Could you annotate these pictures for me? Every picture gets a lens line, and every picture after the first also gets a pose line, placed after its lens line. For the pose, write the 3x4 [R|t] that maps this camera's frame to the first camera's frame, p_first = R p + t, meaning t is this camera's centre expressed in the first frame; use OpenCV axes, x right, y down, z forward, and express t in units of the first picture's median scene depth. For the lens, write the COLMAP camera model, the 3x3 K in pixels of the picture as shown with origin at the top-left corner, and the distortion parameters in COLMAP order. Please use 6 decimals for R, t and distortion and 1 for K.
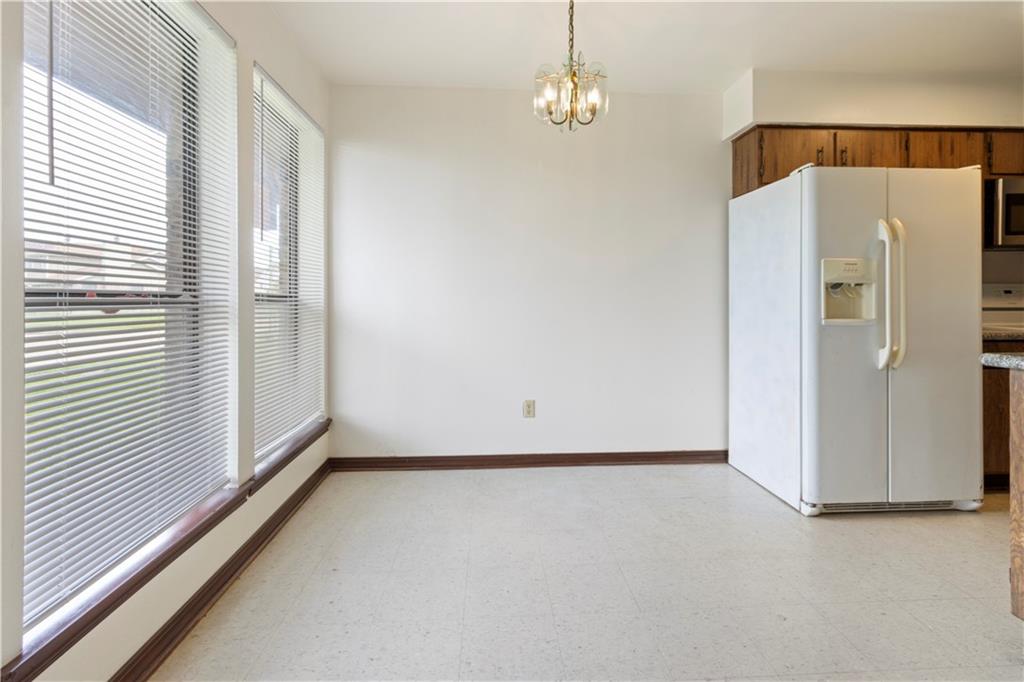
lens RADIAL K [[480.6, 0, 515.4], [0, 480.6, 311.6], [0, 0, 1]] dist [0.004199, 0.000139]
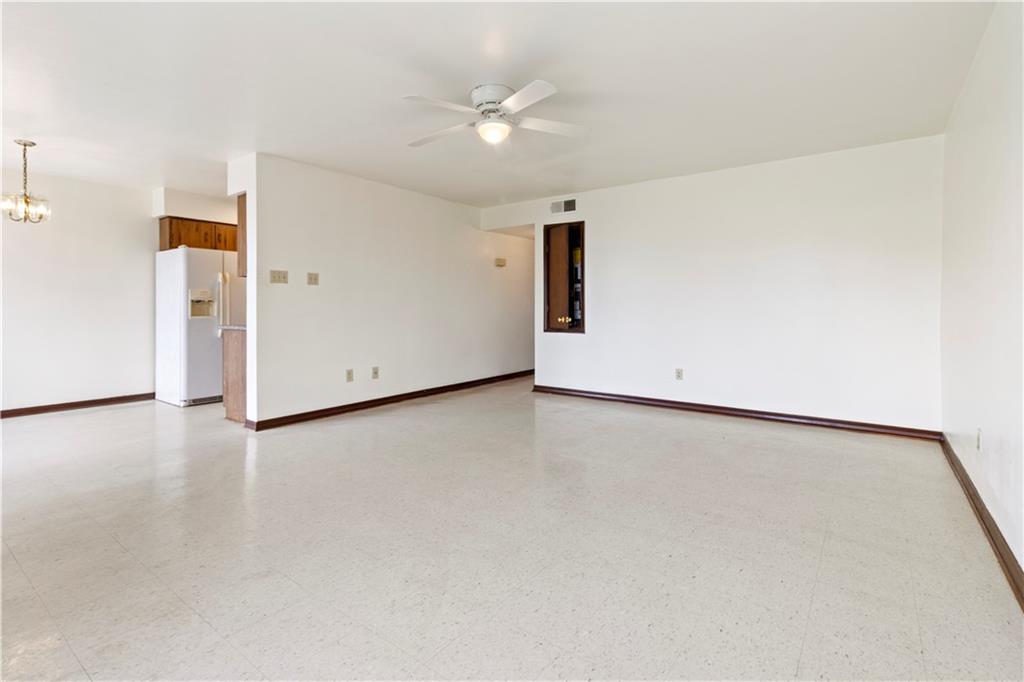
lens RADIAL K [[480.6, 0, 515.4], [0, 480.6, 311.6], [0, 0, 1]] dist [0.004199, 0.000139]
pose [[0.633380, -0.001591, 0.773839, -0.124711], [0.017449, 0.999773, -0.012226, 0.046212], [-0.773644, 0.021246, 0.633264, -1.541308]]
